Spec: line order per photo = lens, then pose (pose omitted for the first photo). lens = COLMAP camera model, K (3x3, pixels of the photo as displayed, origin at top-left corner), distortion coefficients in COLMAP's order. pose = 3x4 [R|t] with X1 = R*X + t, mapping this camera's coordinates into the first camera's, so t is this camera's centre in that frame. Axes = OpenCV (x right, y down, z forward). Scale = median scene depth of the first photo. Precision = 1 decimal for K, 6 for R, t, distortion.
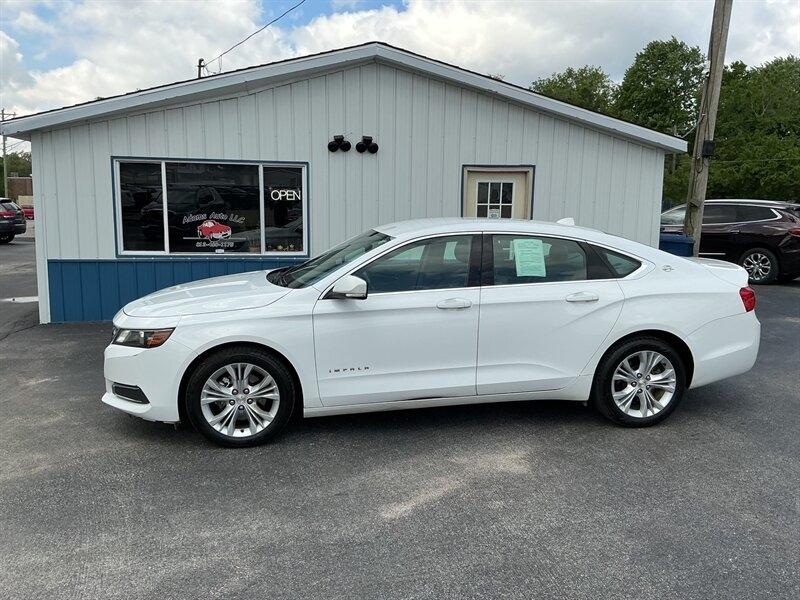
lens RADIAL K [[665.1, 0, 400.0], [0, 665.1, 300.0], [0, 0, 1]] dist [0.123320, -0.256533]
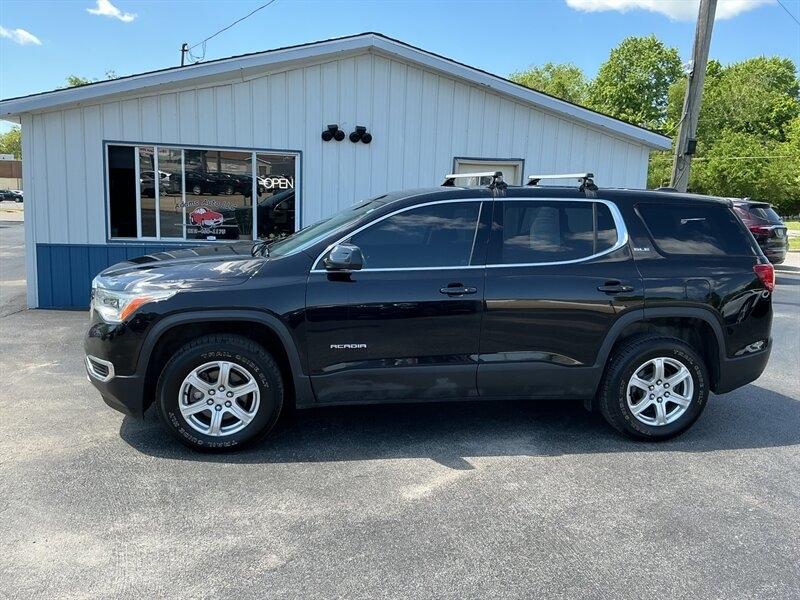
lens RADIAL K [[665.1, 0, 400.0], [0, 665.1, 300.0], [0, 0, 1]] dist [0.123320, -0.256533]
pose [[0.998905, 0.012895, 0.044972, -0.032533], [-0.013558, 0.999803, 0.014483, 0.001068], [-0.044777, -0.015077, 0.998883, -0.012065]]
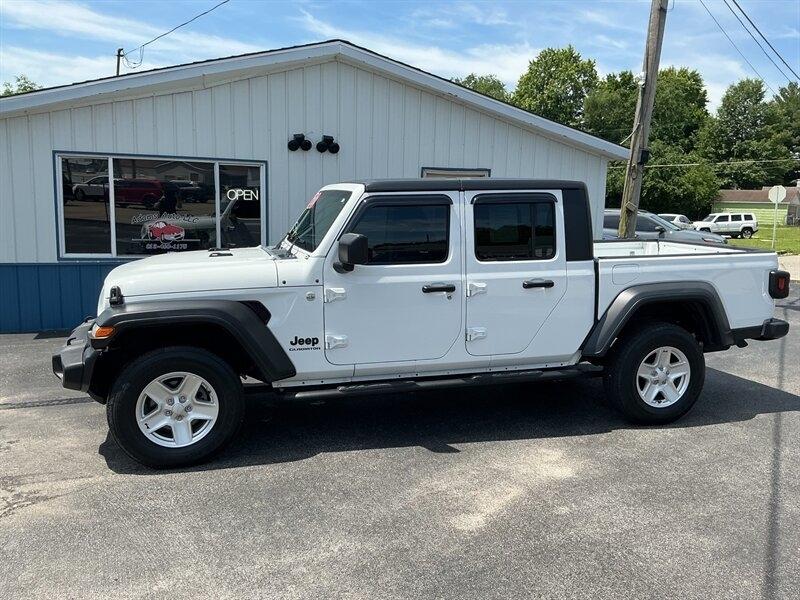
lens RADIAL K [[665.1, 0, 400.0], [0, 665.1, 300.0], [0, 0, 1]] dist [0.123320, -0.256533]
pose [[0.987771, -0.010726, 0.155542, -0.101415], [0.010539, 0.999942, 0.002027, -0.005844], [-0.155554, -0.000363, 0.987827, 0.017406]]
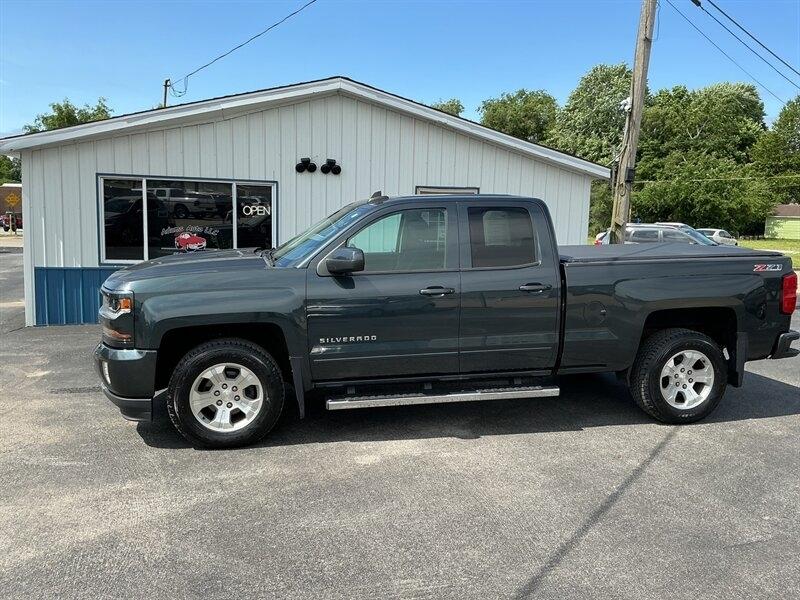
lens RADIAL K [[665.1, 0, 400.0], [0, 665.1, 300.0], [0, 0, 1]] dist [0.123320, -0.256533]
pose [[0.997212, 0.004351, 0.074497, -0.016659], [-0.002938, 0.999814, -0.019062, 0.011698], [-0.074566, 0.018790, 0.997039, -0.119656]]
